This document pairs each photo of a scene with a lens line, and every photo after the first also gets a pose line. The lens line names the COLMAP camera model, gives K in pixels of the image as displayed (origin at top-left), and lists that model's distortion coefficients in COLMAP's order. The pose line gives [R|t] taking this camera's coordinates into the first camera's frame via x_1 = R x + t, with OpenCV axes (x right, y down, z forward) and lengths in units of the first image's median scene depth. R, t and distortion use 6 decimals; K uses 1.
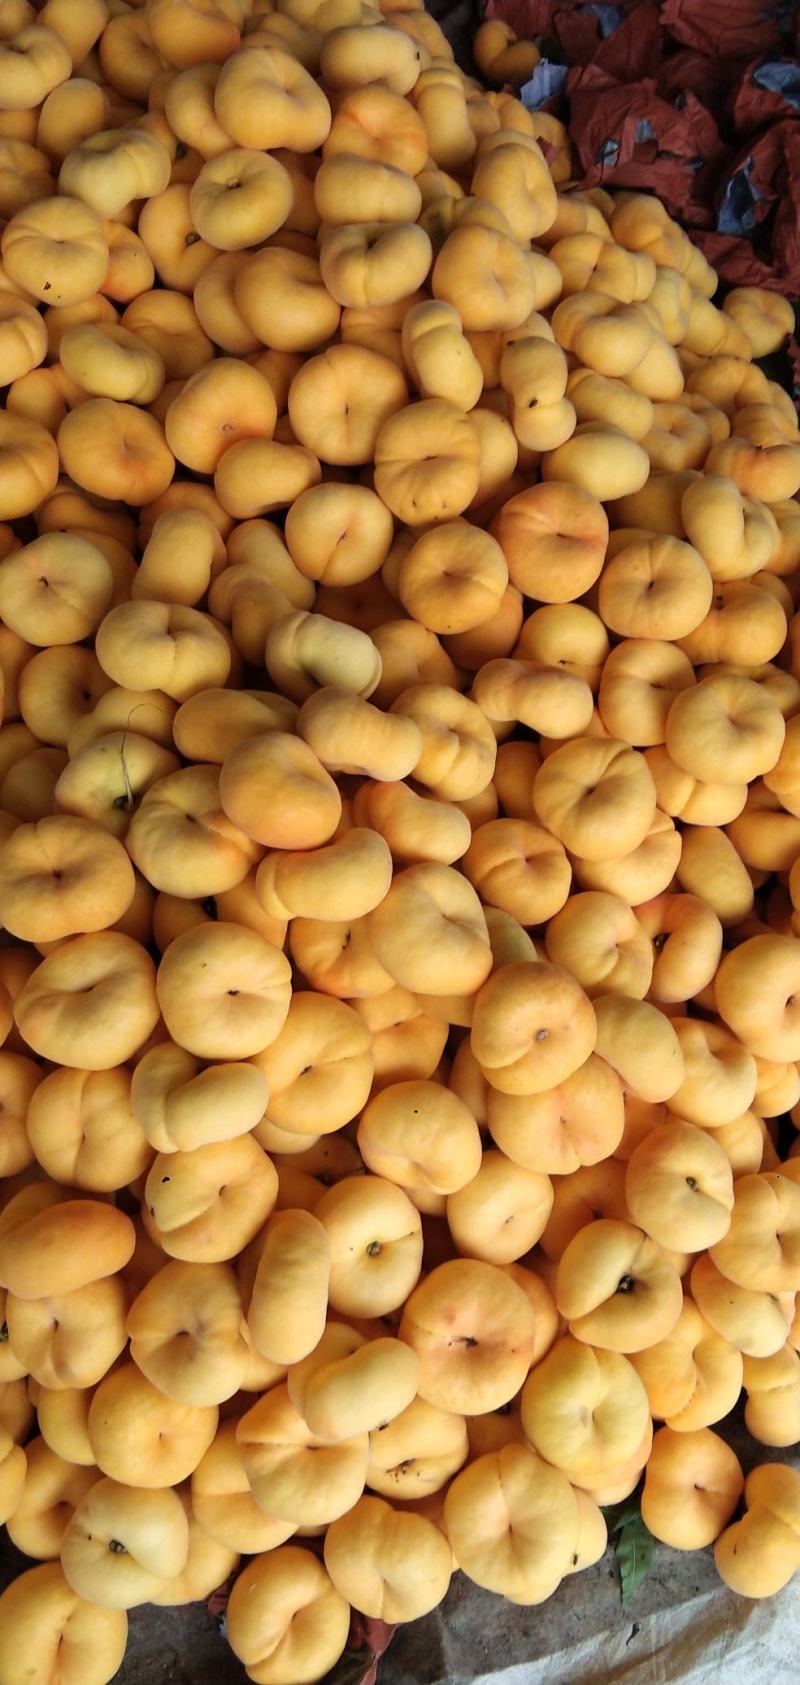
lens RADIAL K [[1412.5, 0, 400.0], [0, 1412.5, 842.5], [0, 0, 1]] dist [0.123998, -0.200236]
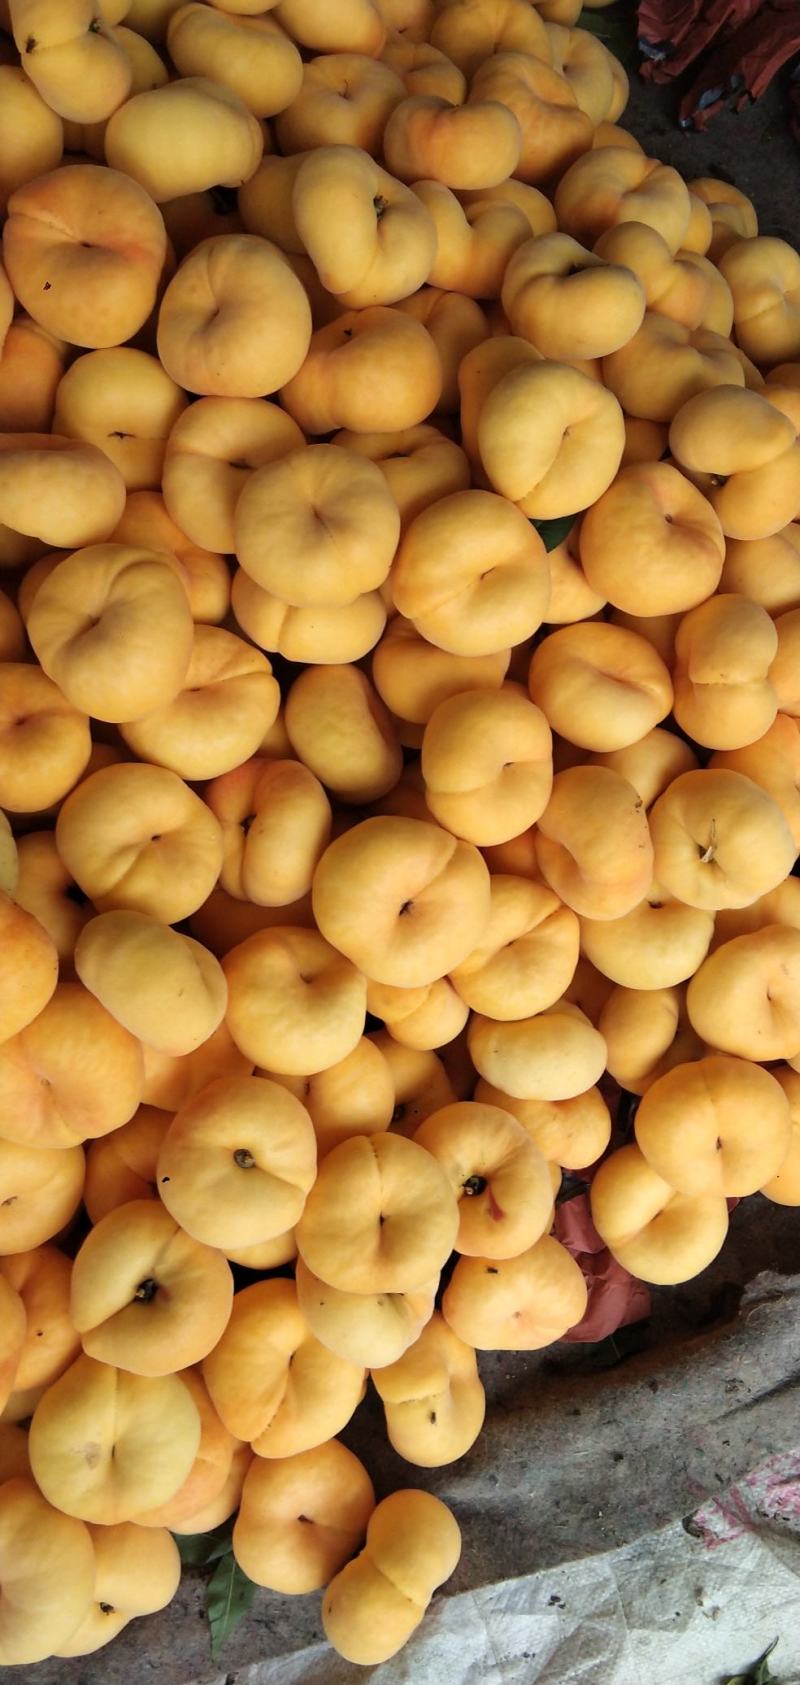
lens RADIAL K [[1412.5, 0, 400.0], [0, 1412.5, 842.5], [0, 0, 1]] dist [0.123998, -0.200236]
pose [[0.991731, -0.005116, -0.128232, 0.364267], [0.023530, 0.989515, 0.142501, -0.024674], [0.126158, -0.144340, 0.981453, 0.298494]]
